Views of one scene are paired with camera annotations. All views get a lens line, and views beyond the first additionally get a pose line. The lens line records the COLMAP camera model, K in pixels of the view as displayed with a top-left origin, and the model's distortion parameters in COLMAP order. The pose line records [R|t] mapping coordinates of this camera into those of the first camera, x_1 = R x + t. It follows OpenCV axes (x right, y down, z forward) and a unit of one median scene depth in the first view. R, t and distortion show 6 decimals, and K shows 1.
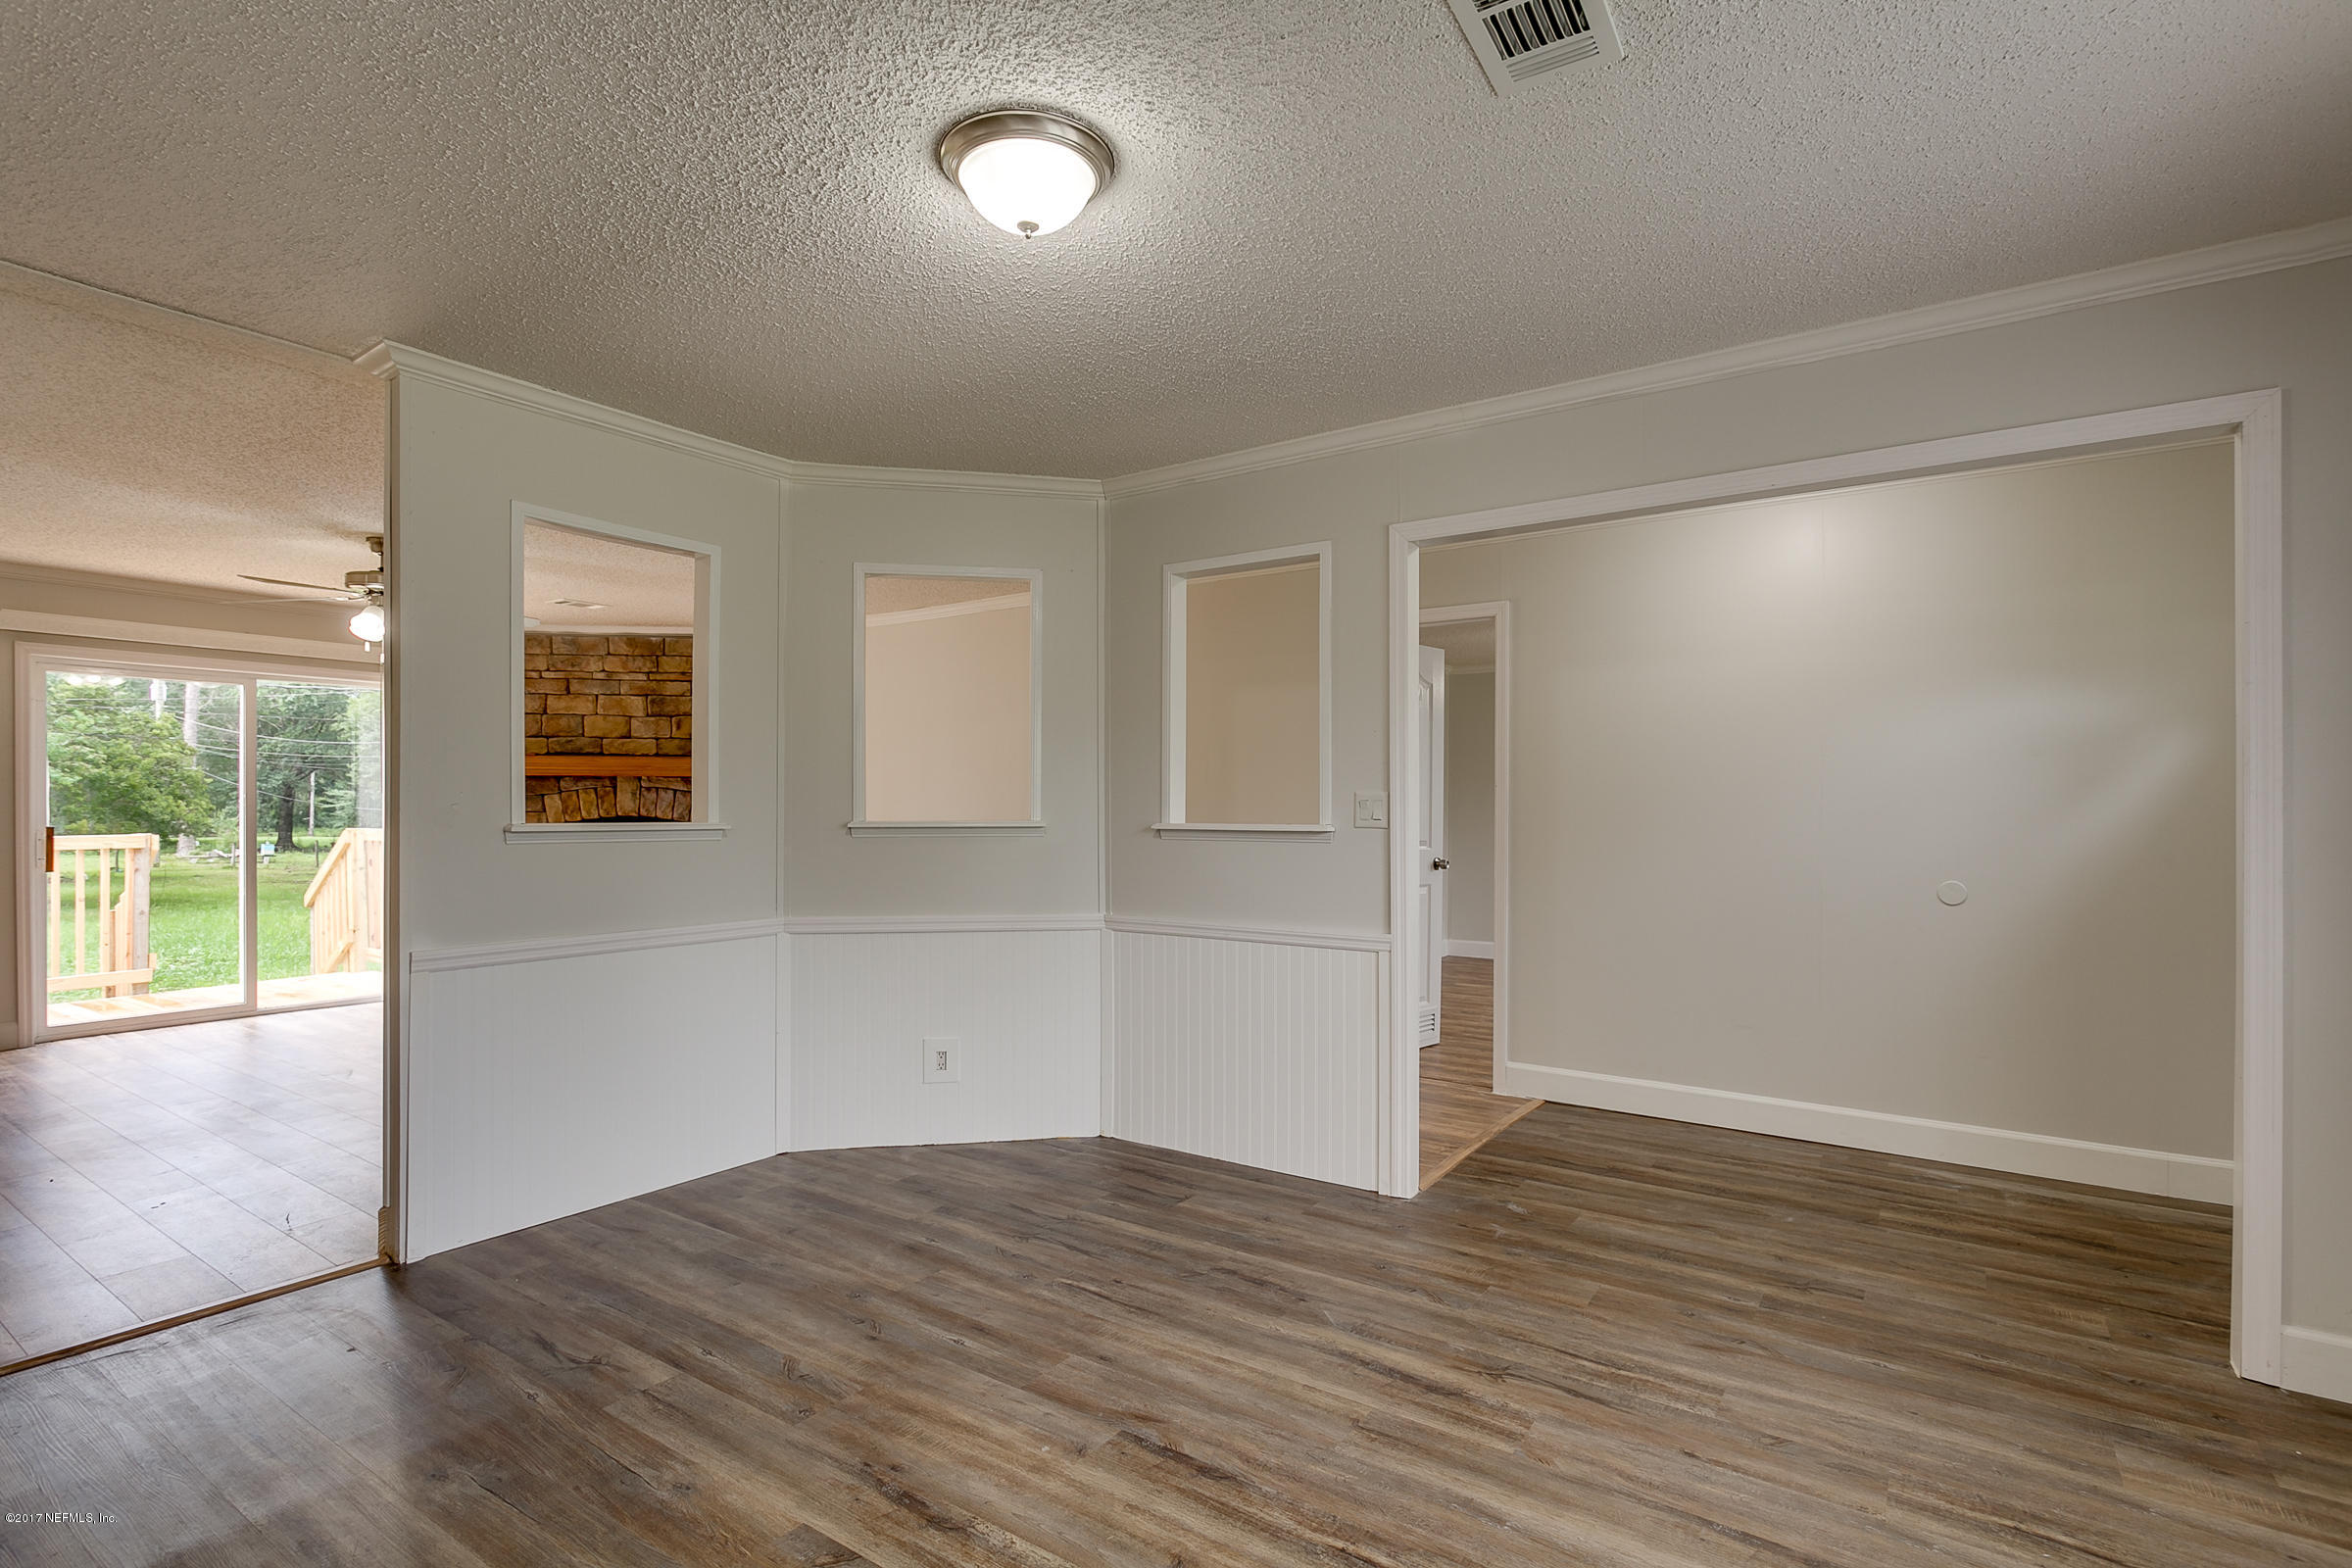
lens RADIAL K [[1125.8, 0, 1175.1], [0, 1125.8, 805.0], [0, 0, 1]] dist [0.003360, -0.000709]
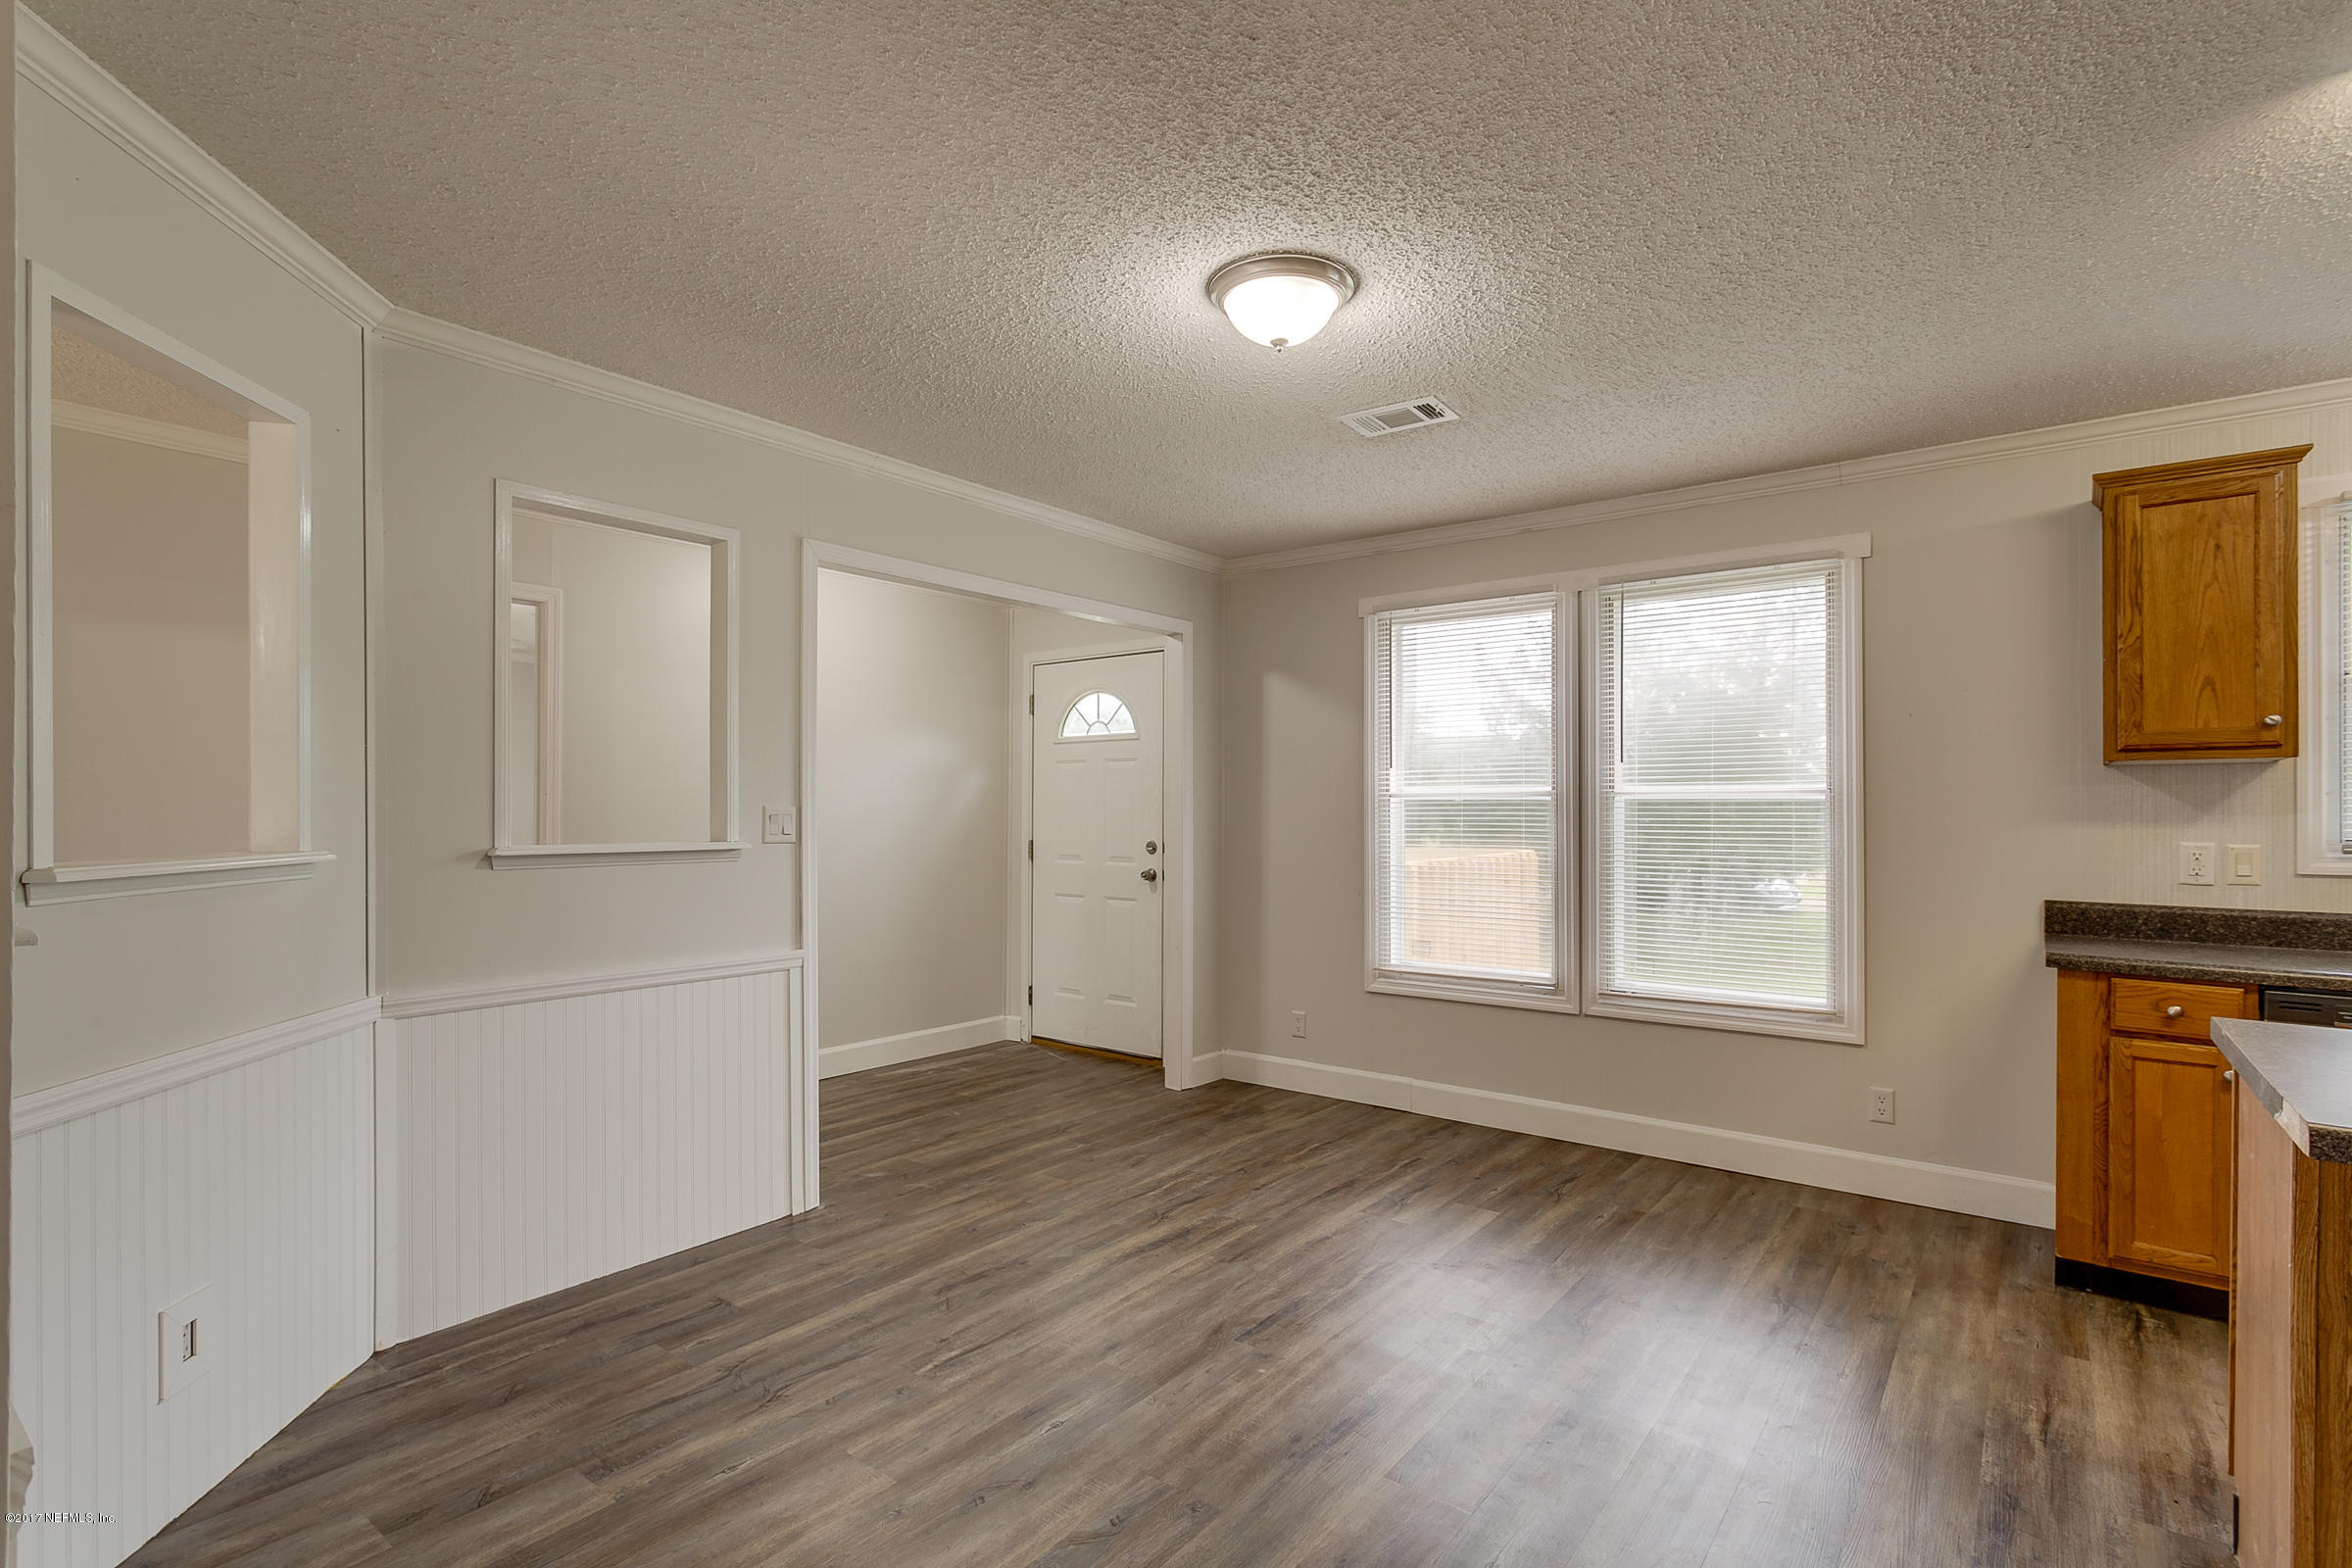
lens RADIAL K [[1125.8, 0, 1169.5], [0, 1125.8, 805.5], [0, 0, 1]] dist [0.003360, -0.000709]
pose [[0.056305, 0.000998, 0.998413, -0.998328], [-0.005252, 0.999986, -0.000703, -0.016788], [-0.998400, -0.005204, 0.056309, 0.791857]]
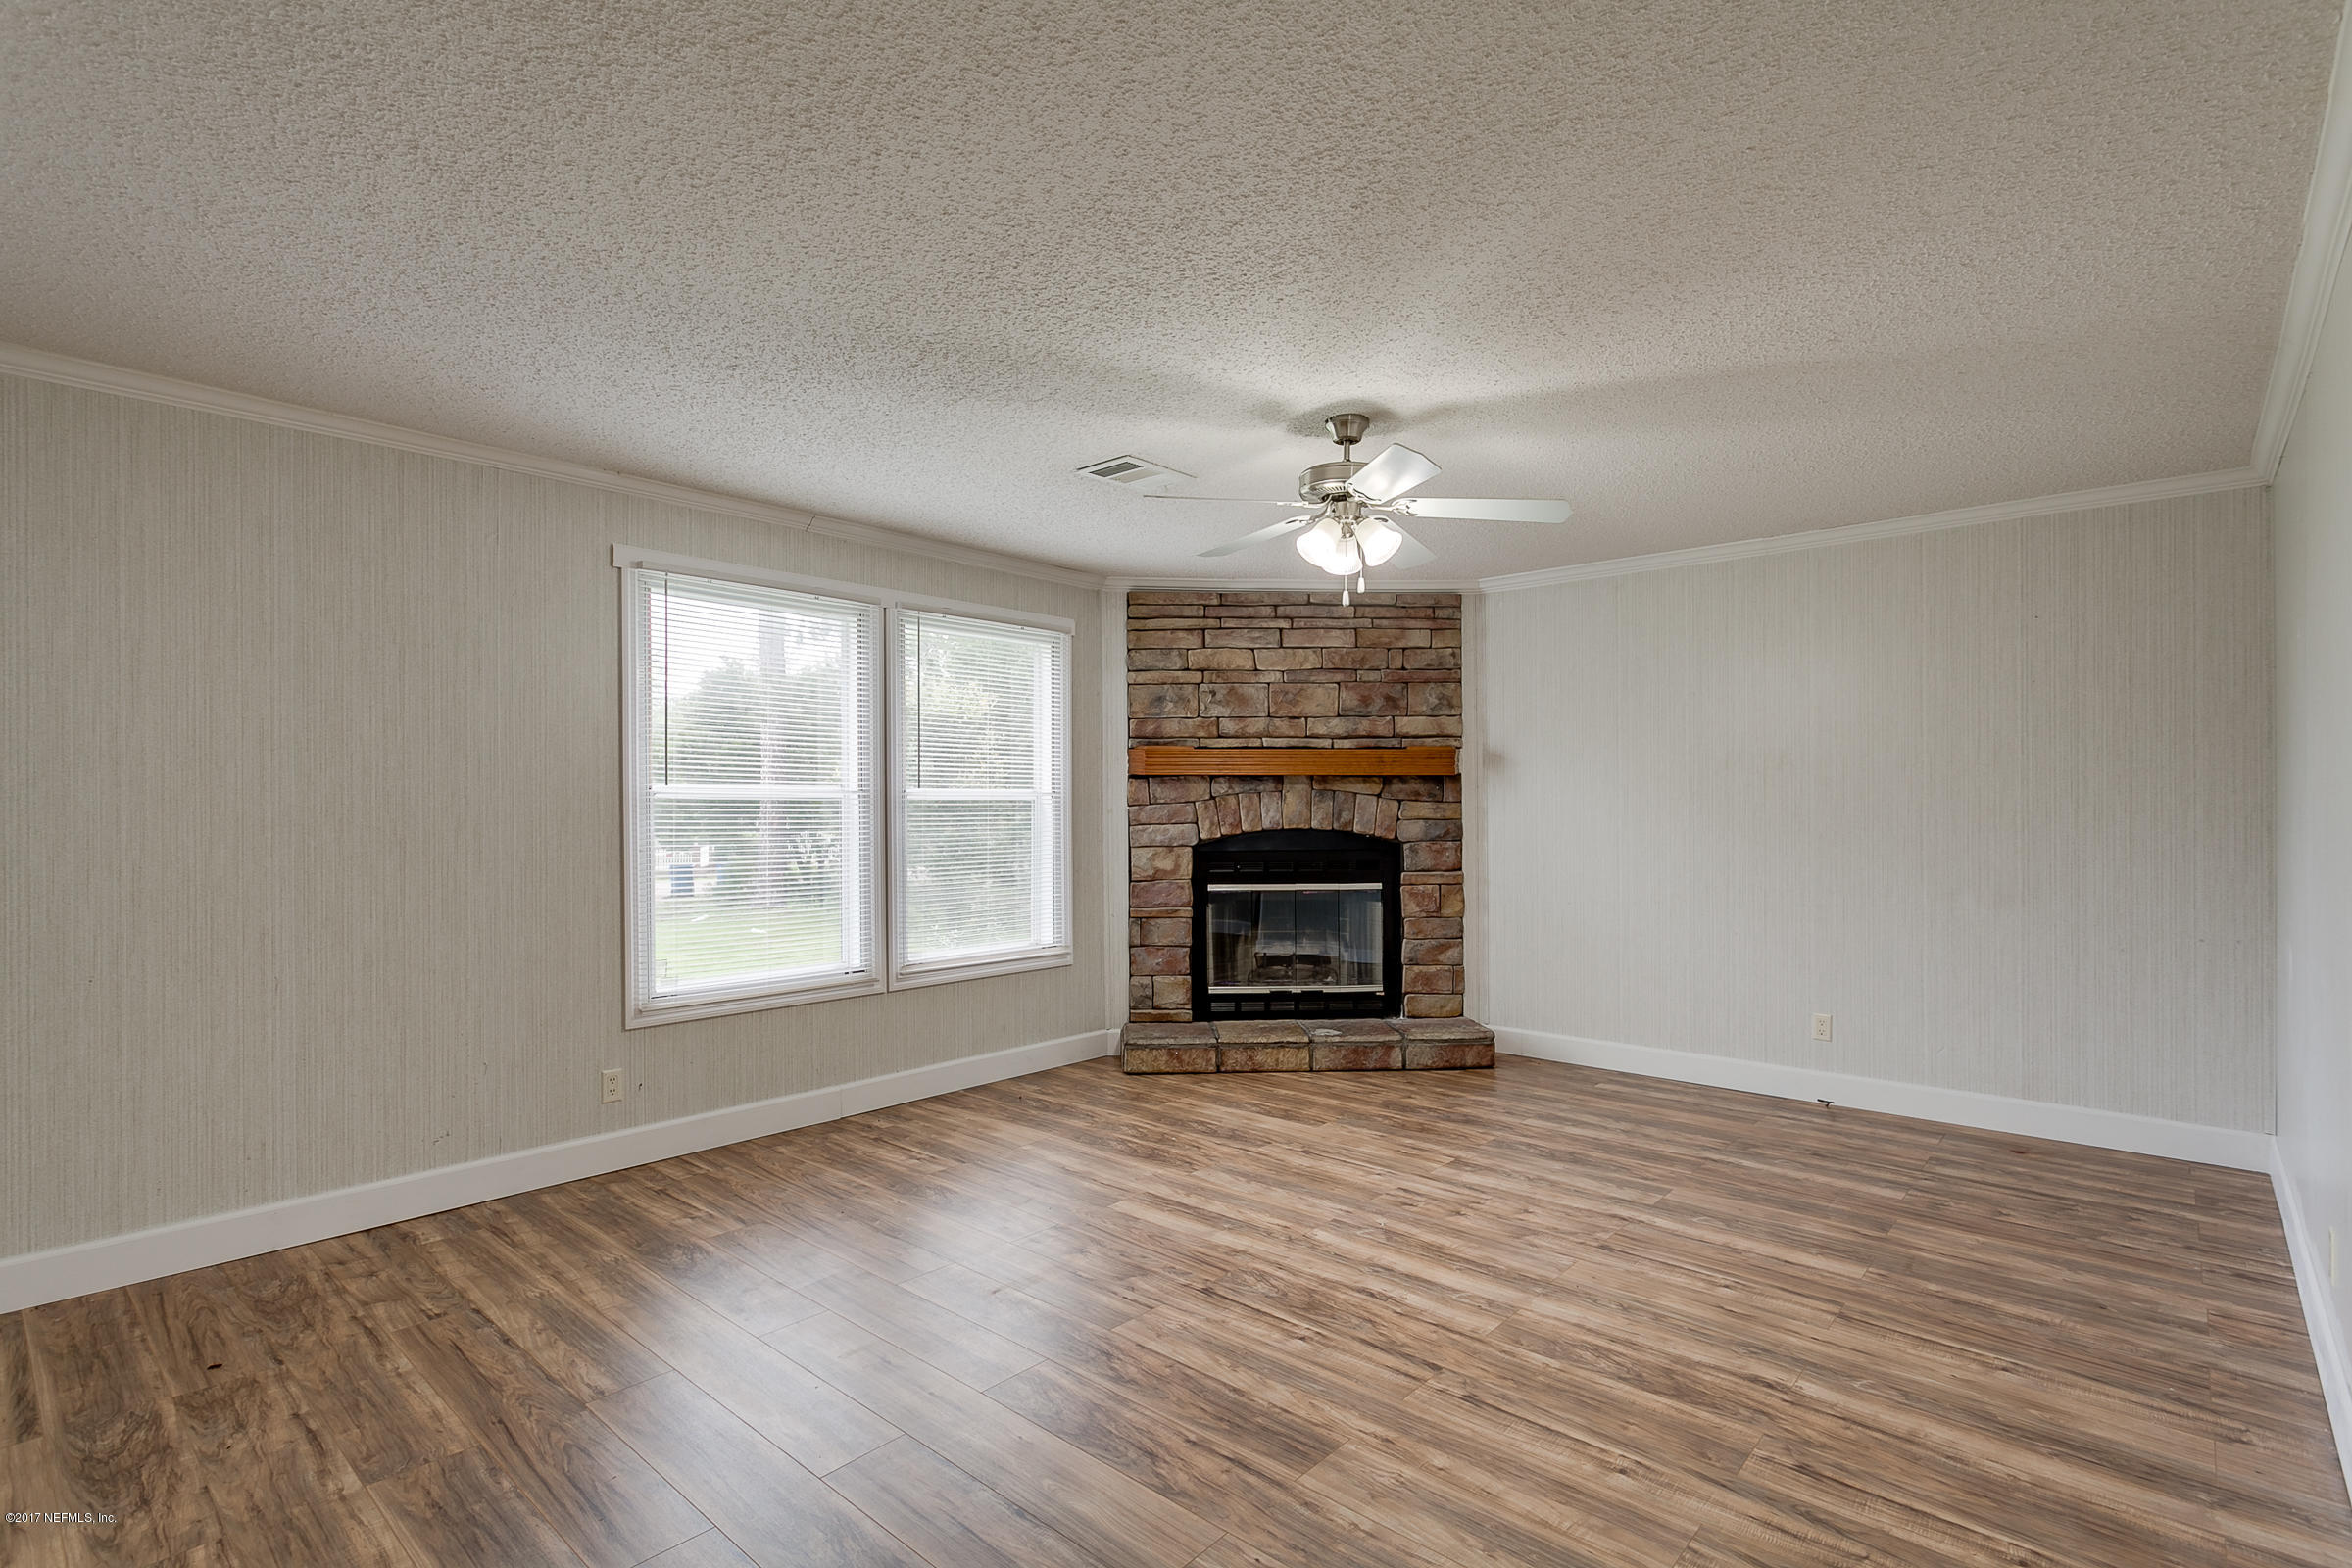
lens RADIAL K [[1125.8, 0, 1166.4], [0, 1125.8, 804.6], [0, 0, 1]] dist [0.003360, -0.000709]
pose [[-0.992541, -0.013304, 0.121182, -0.048598], [-0.013035, 0.999910, 0.003013, -0.030961], [-0.121211, 0.001411, -0.992626, 1.946936]]
